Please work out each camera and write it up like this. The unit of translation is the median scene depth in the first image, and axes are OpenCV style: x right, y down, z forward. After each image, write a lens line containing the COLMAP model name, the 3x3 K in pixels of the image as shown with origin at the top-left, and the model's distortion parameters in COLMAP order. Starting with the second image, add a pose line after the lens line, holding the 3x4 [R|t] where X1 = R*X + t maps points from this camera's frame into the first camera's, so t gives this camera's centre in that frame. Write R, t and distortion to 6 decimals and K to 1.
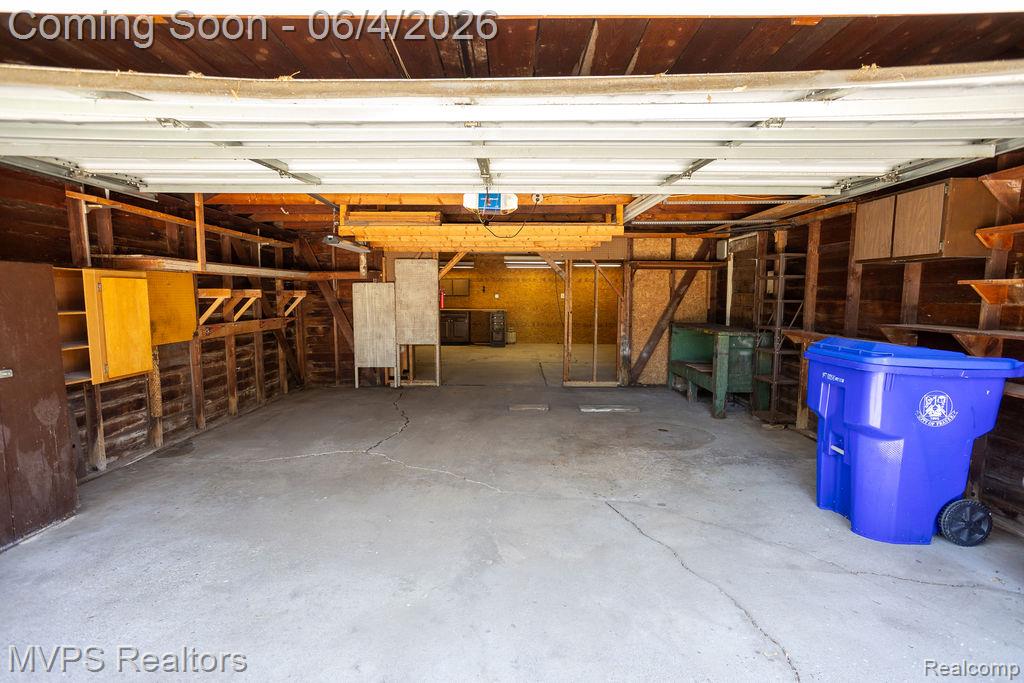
lens RADIAL K [[499.7, 0, 512.0], [0, 499.7, 342.5], [0, 0, 1]] dist [-0.018489, 0.006632]
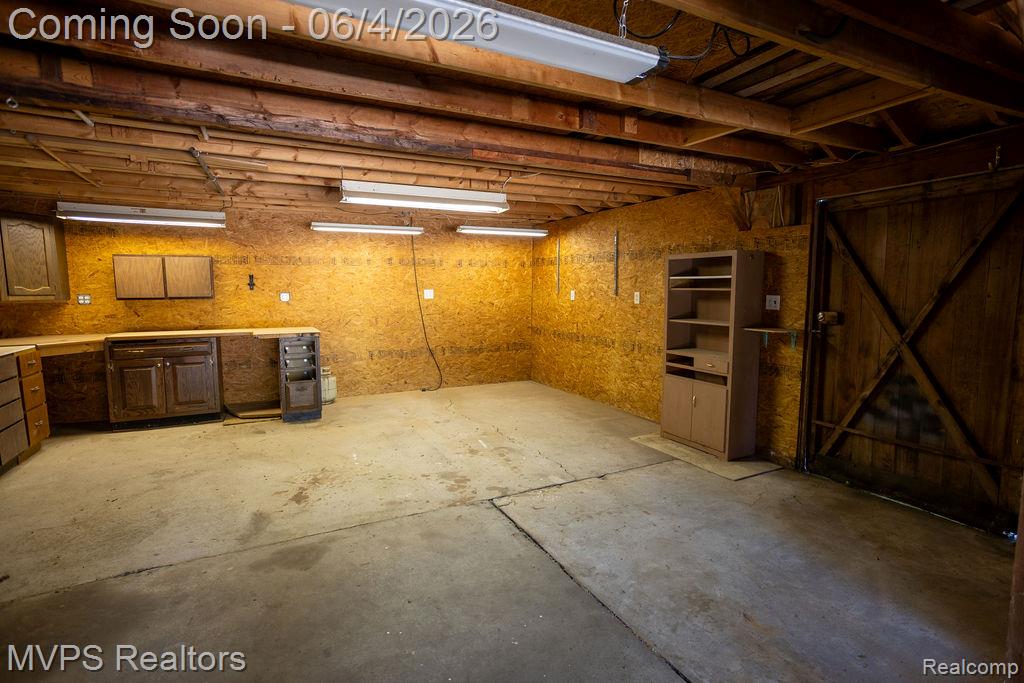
lens RADIAL K [[499.7, 0, 506.8], [0, 499.7, 342.0], [0, 0, 1]] dist [-0.018489, 0.006632]
pose [[0.896283, -0.056480, 0.439870, -0.050947], [0.051741, 0.998401, 0.022770, -0.052862], [-0.440453, 0.002351, 0.897773, 0.517329]]
